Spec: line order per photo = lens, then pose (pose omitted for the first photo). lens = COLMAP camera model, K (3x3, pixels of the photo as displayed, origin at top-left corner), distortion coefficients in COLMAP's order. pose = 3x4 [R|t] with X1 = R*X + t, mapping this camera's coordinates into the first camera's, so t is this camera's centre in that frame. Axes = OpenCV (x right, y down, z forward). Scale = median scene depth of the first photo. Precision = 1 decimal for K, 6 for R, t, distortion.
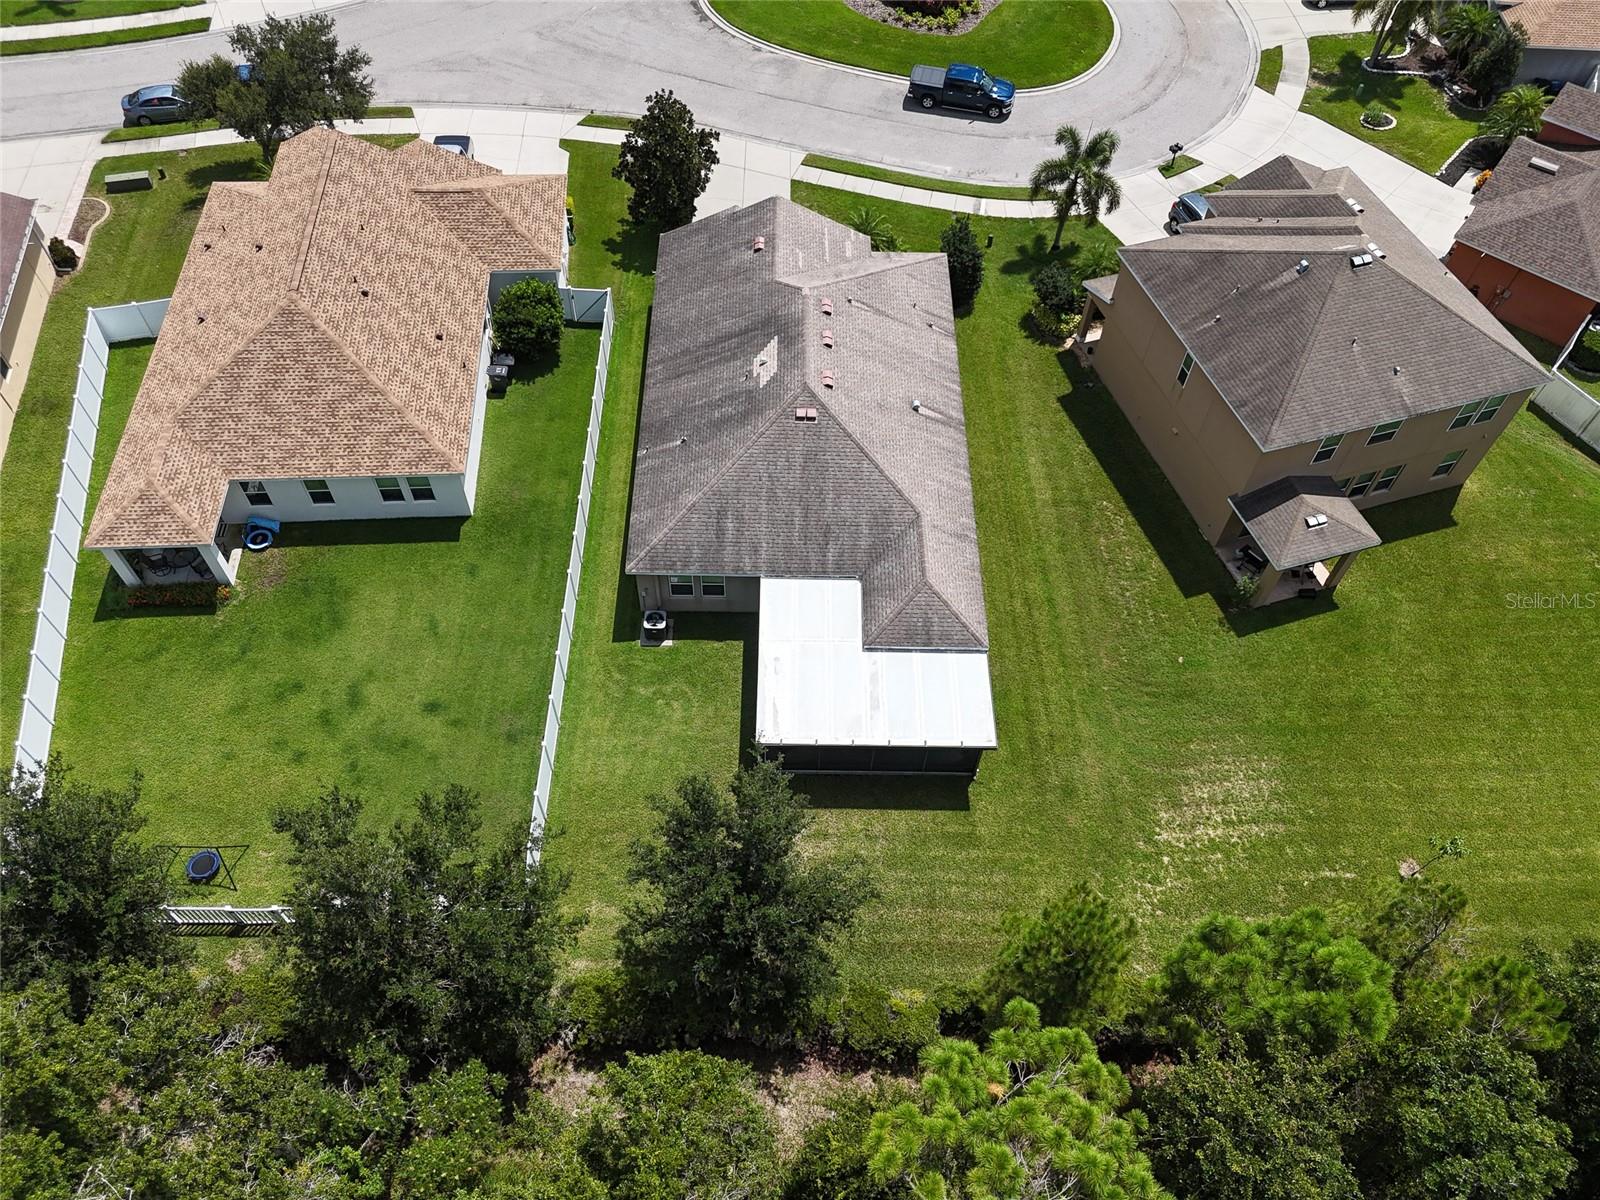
lens RADIAL K [[1198.7, 0, 812.1], [0, 1198.7, 611.4], [0, 0, 1]] dist [0.050473, -0.038700]
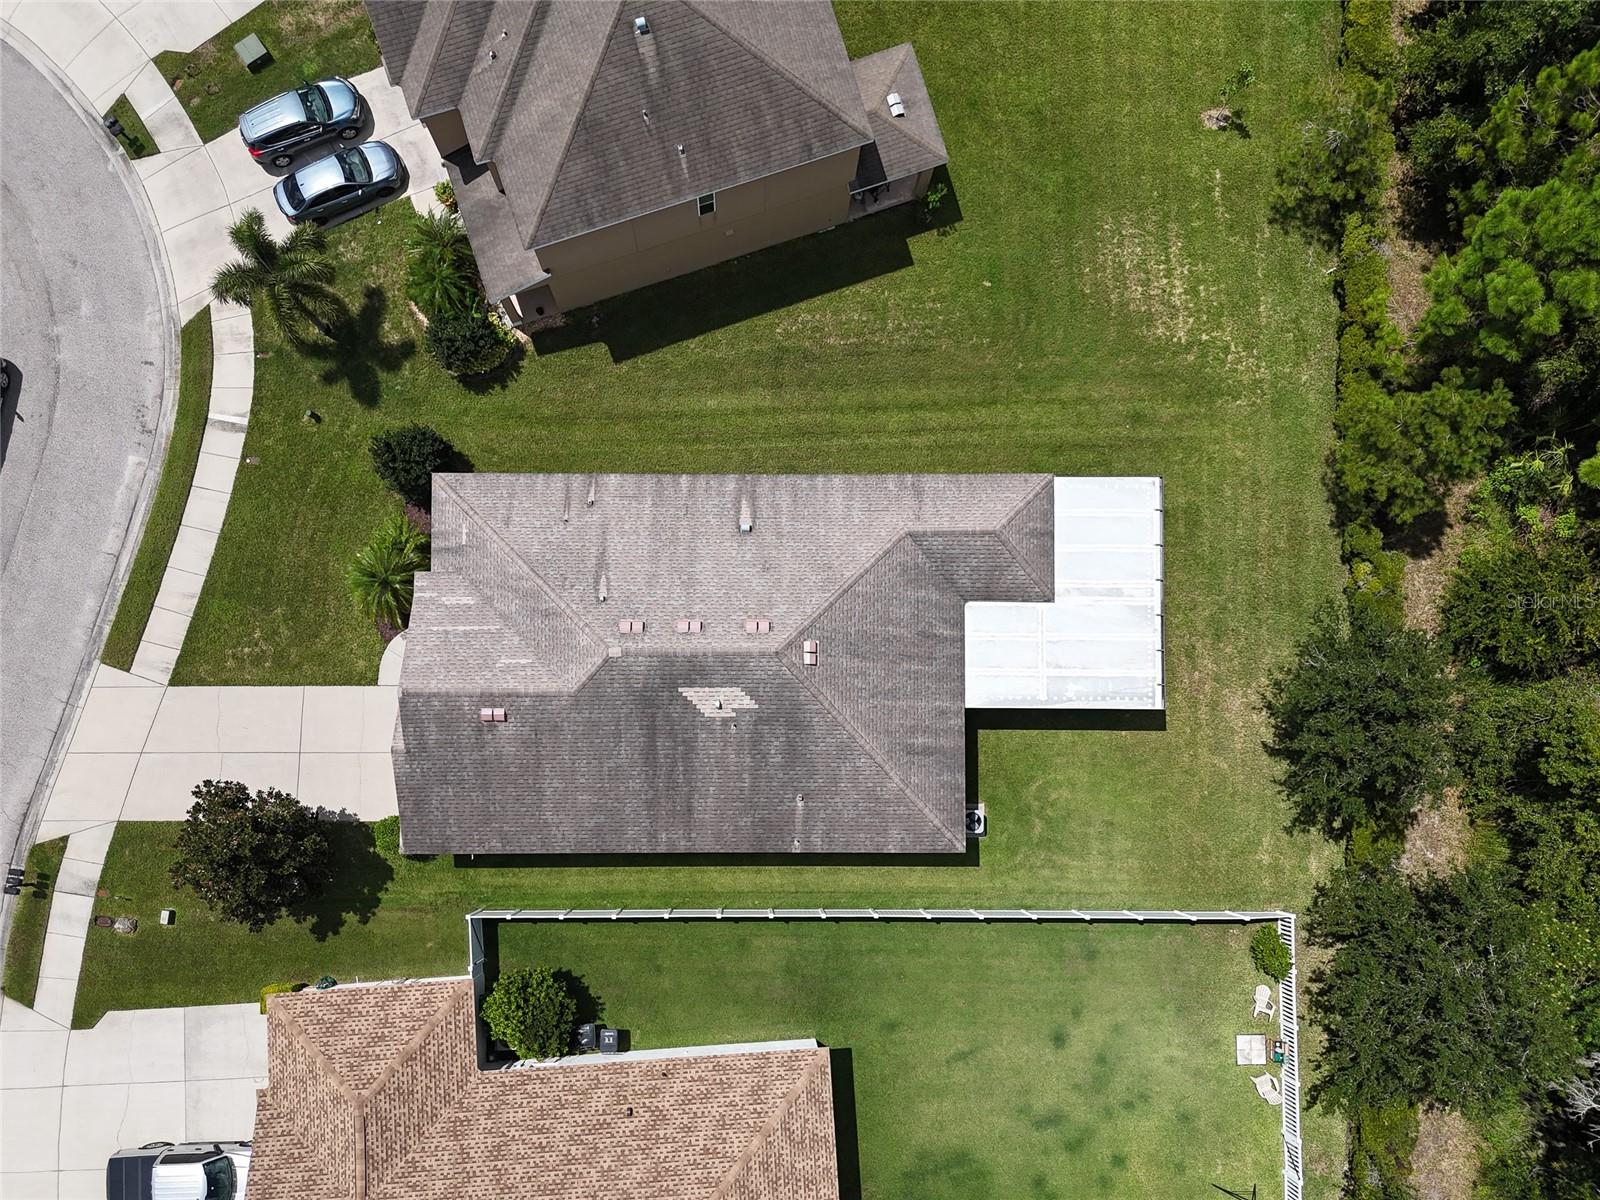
lens RADIAL K [[1198.7, 0, 761.2], [0, 1198.7, 696.2], [0, 0, 1]] dist [0.050473, -0.038700]
pose [[0.004344, -0.999530, 0.030359, -0.059947], [0.809796, 0.021328, 0.586324, -0.672344], [-0.586695, 0.022038, 0.809508, 0.314725]]
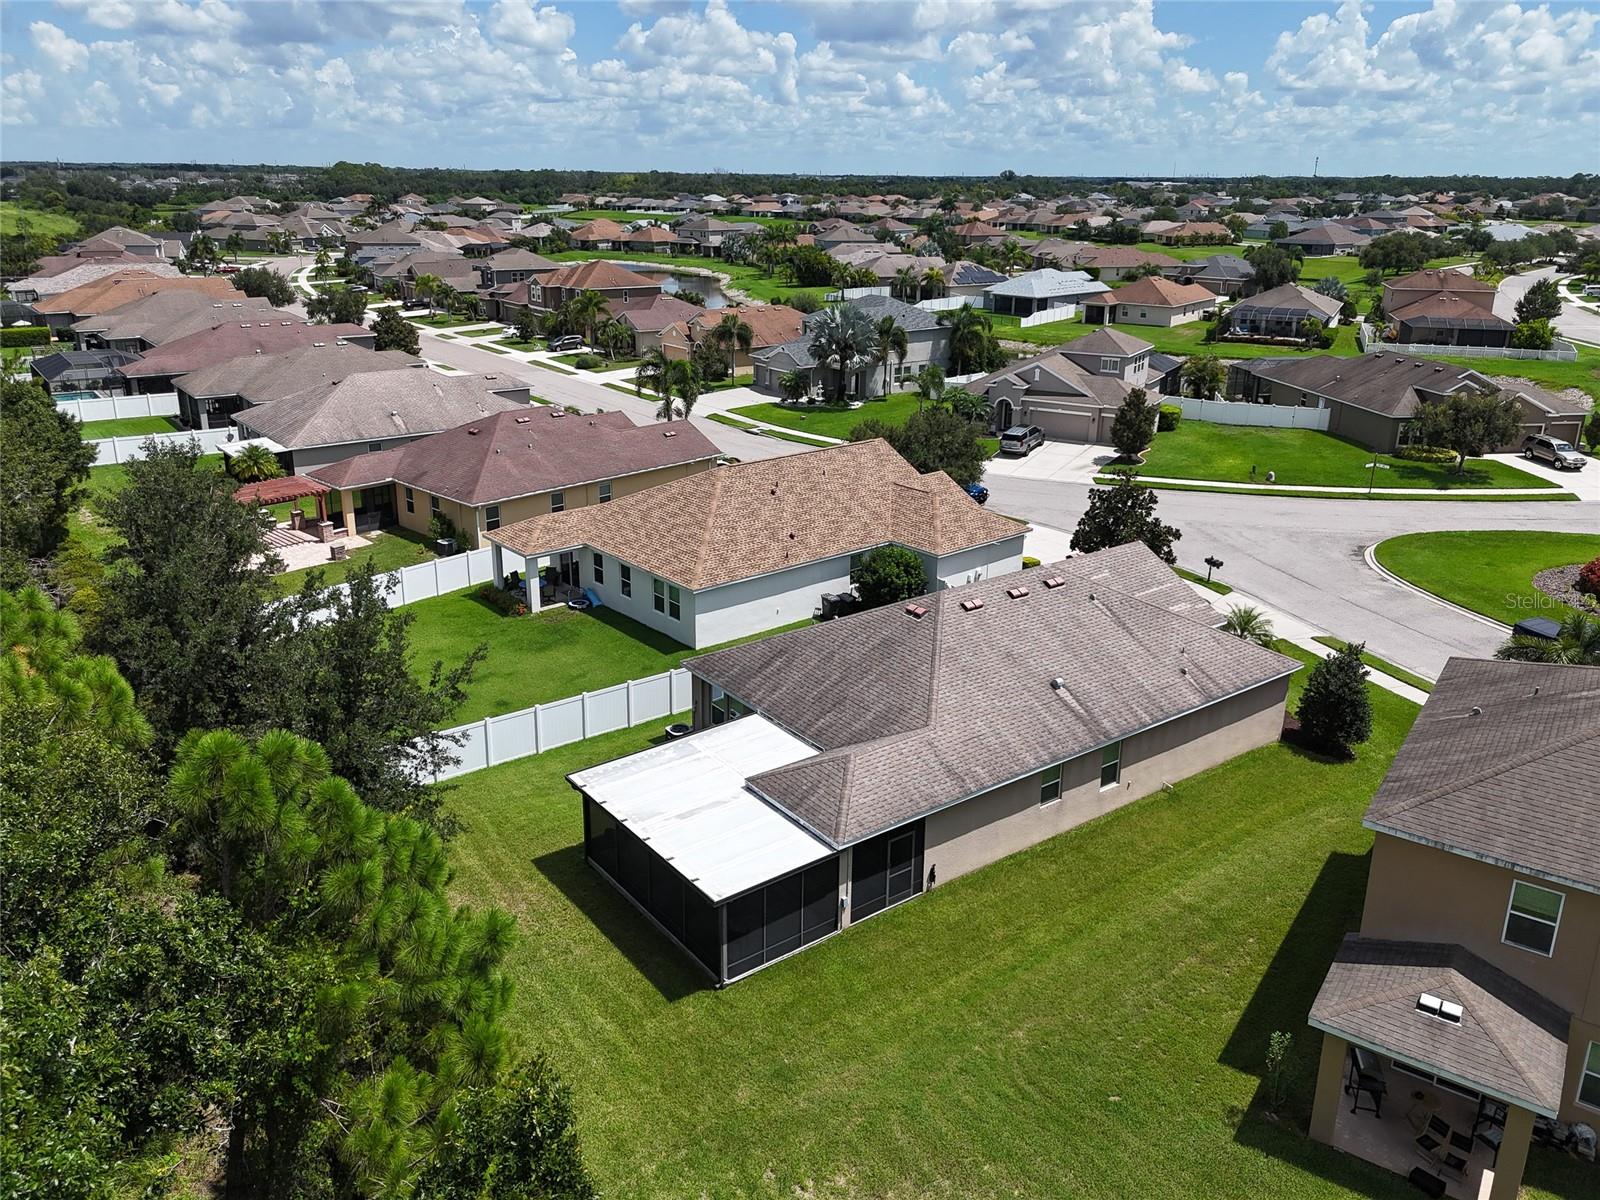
lens RADIAL K [[1198.7, 0, 801.9], [0, 1198.7, 604.0], [0, 0, 1]] dist [0.050473, -0.038700]
pose [[0.586883, 0.236420, -0.774386, 0.613127], [-0.653123, 0.703503, -0.280203, 0.134310], [0.478537, 0.670216, 0.567286, 0.423805]]
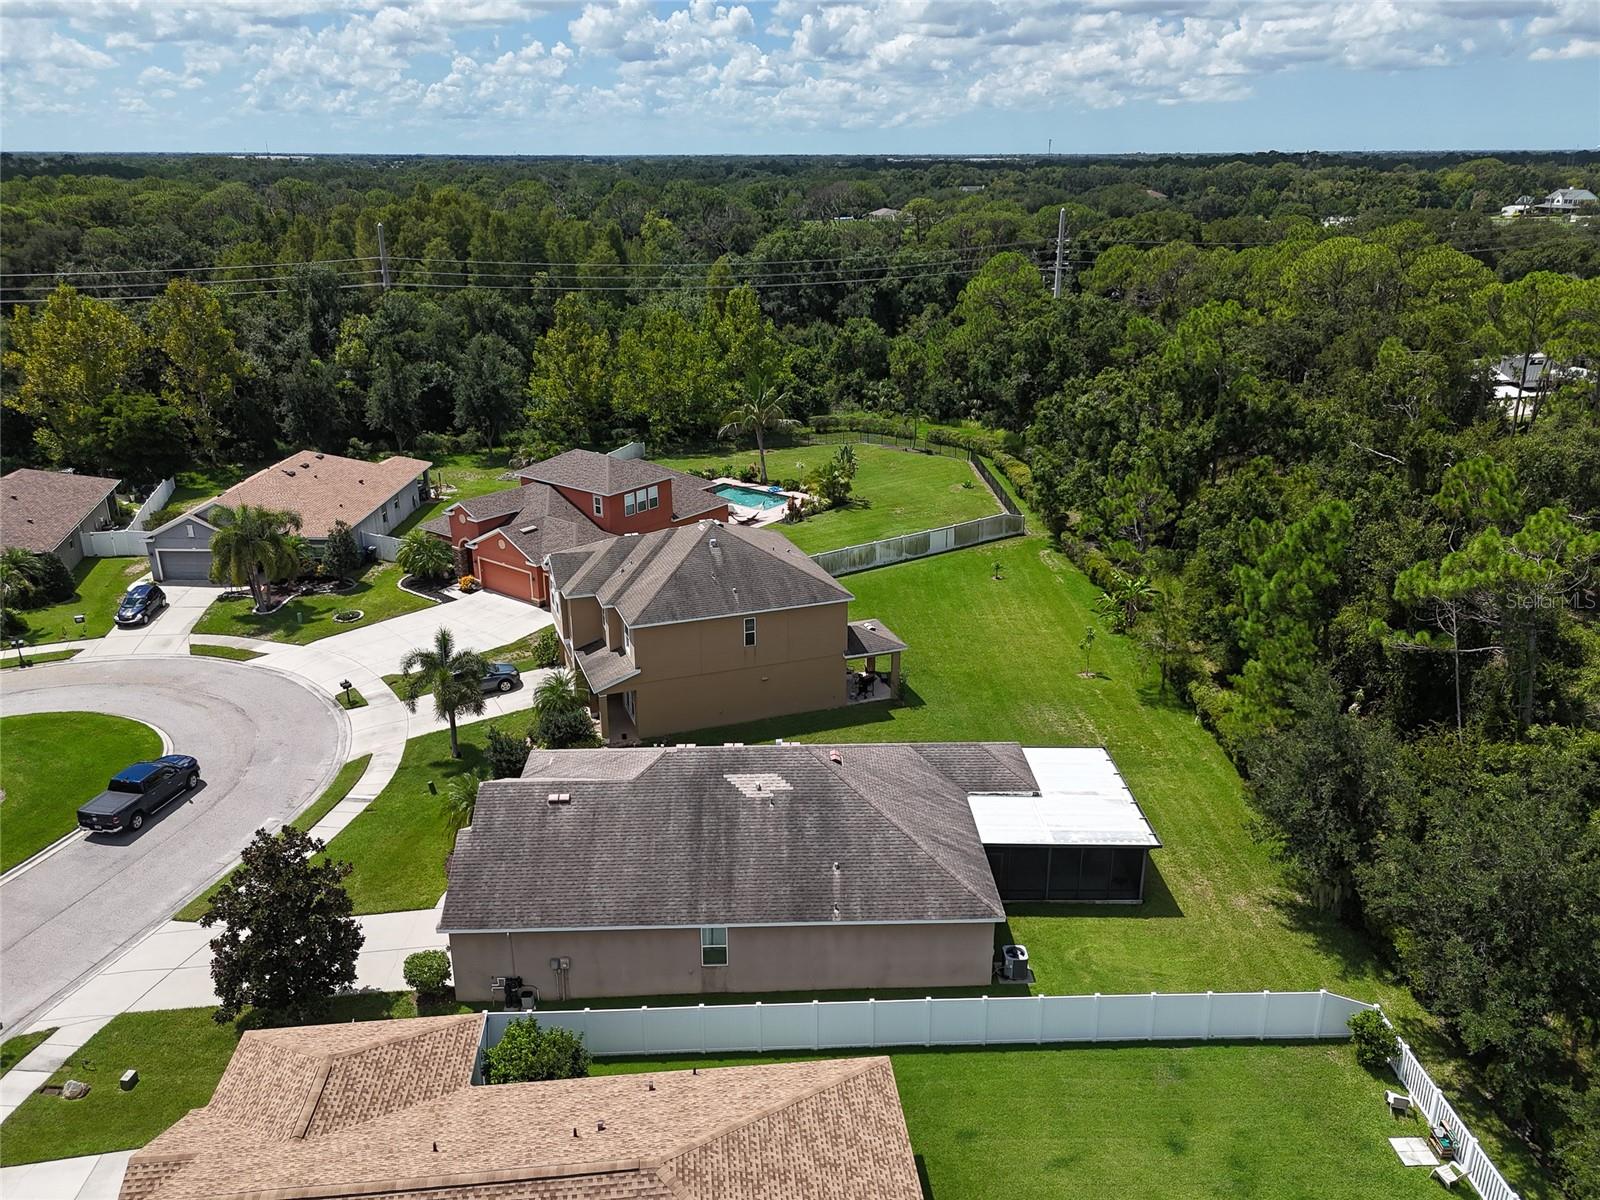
lens RADIAL K [[1198.7, 0, 810.5], [0, 1198.7, 638.6], [0, 0, 1]] dist [0.050473, -0.038700]
pose [[-0.039137, -0.398445, 0.916357, -0.868718], [0.813435, 0.519908, 0.260804, -0.484115], [-0.580338, 0.755604, 0.303761, 0.604083]]
